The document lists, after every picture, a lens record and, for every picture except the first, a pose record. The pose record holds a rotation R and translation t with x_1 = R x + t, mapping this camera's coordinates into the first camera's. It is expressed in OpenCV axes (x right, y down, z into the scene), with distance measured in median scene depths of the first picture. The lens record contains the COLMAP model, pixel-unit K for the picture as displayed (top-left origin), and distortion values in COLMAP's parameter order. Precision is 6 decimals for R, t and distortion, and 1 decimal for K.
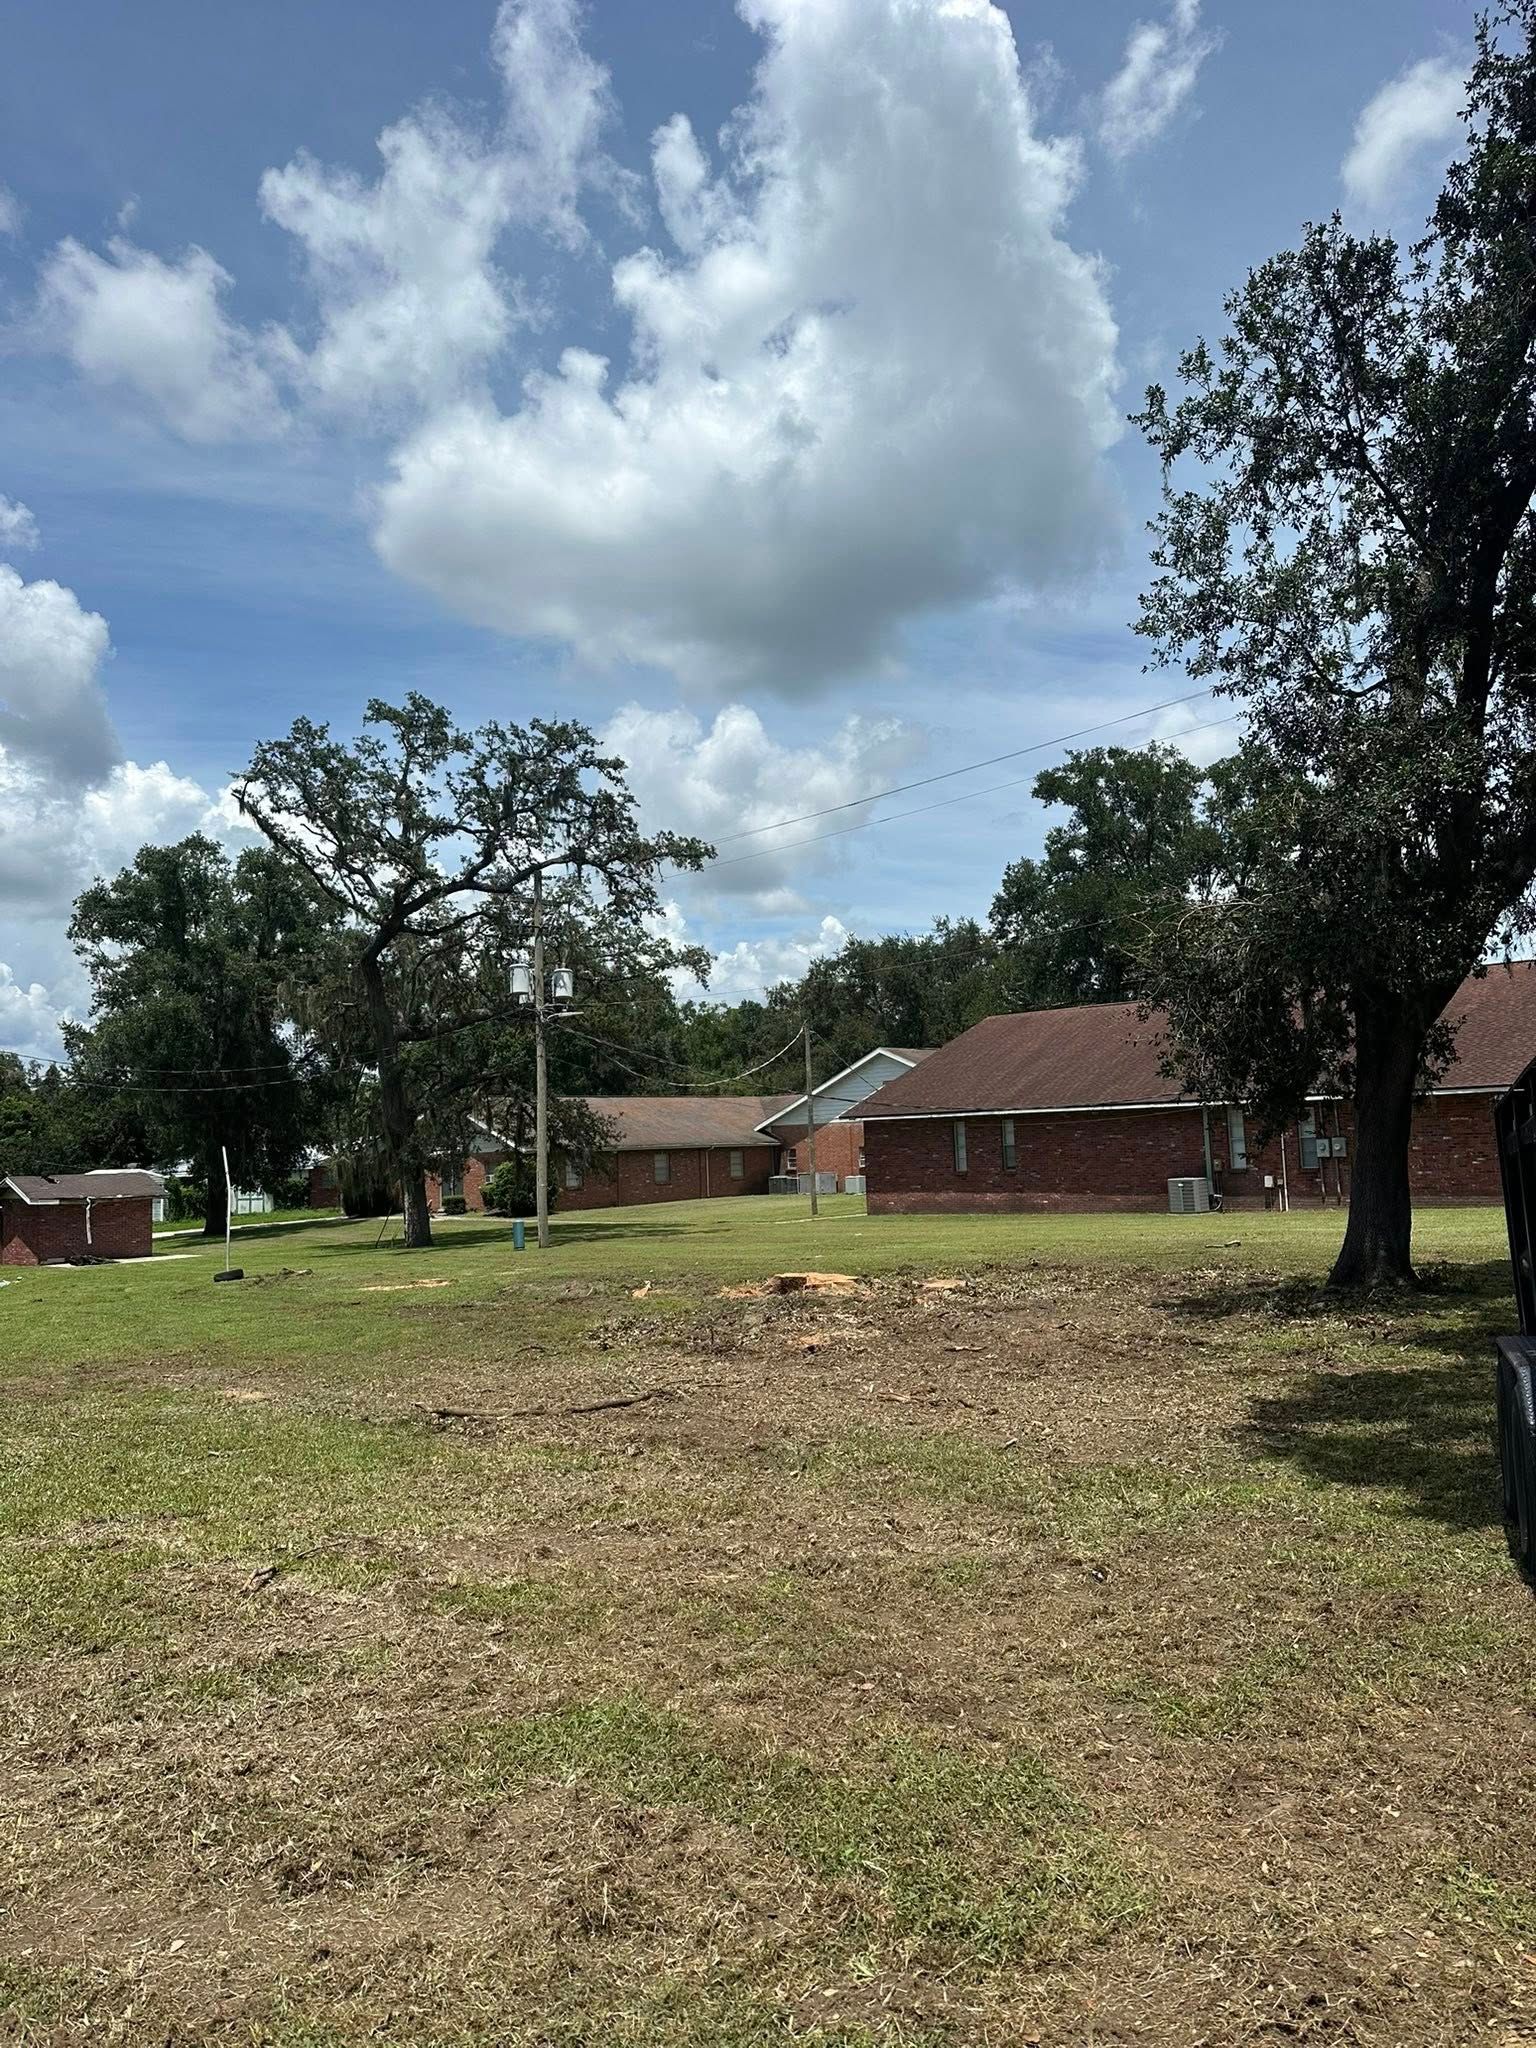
lens RADIAL K [[1514.0, 0, 807.6], [0, 1514.0, 1022.8], [0, 0, 1]] dist [0.087740, -0.033127]
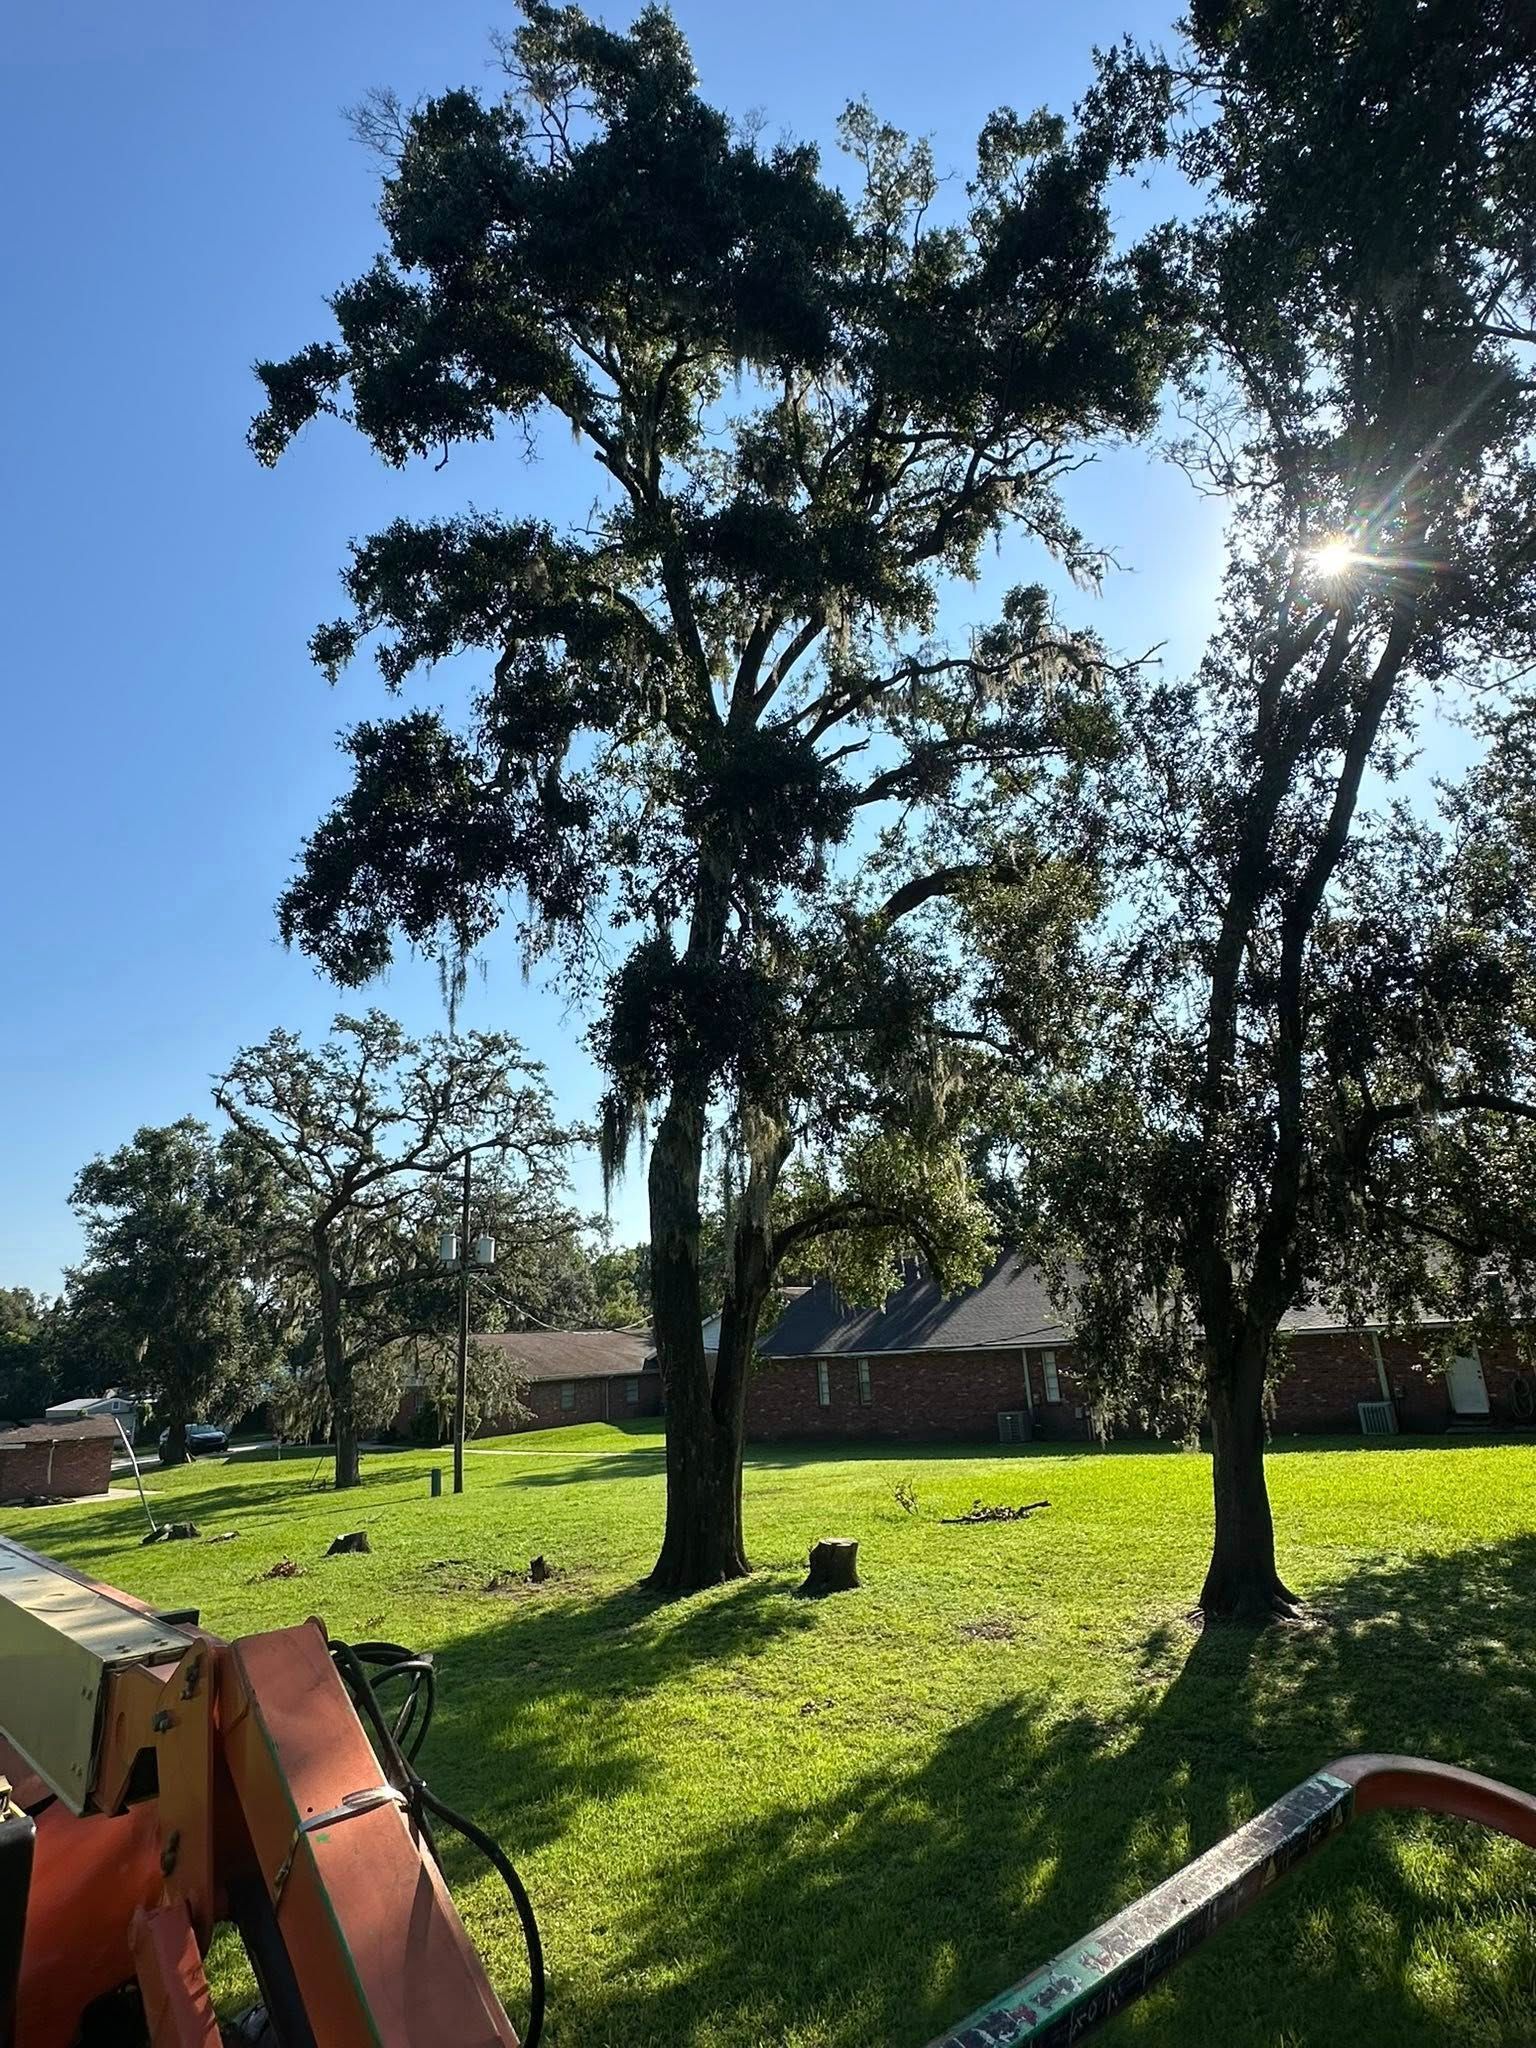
lens RADIAL K [[1514.0, 0, 807.6], [0, 1514.0, 1022.8], [0, 0, 1]] dist [0.087740, -0.033127]
pose [[0.998106, 0.006620, 0.061162, 0.014322], [0.007907, 0.972141, -0.234263, 0.083198], [-0.061009, 0.234303, 0.970247, -0.200282]]
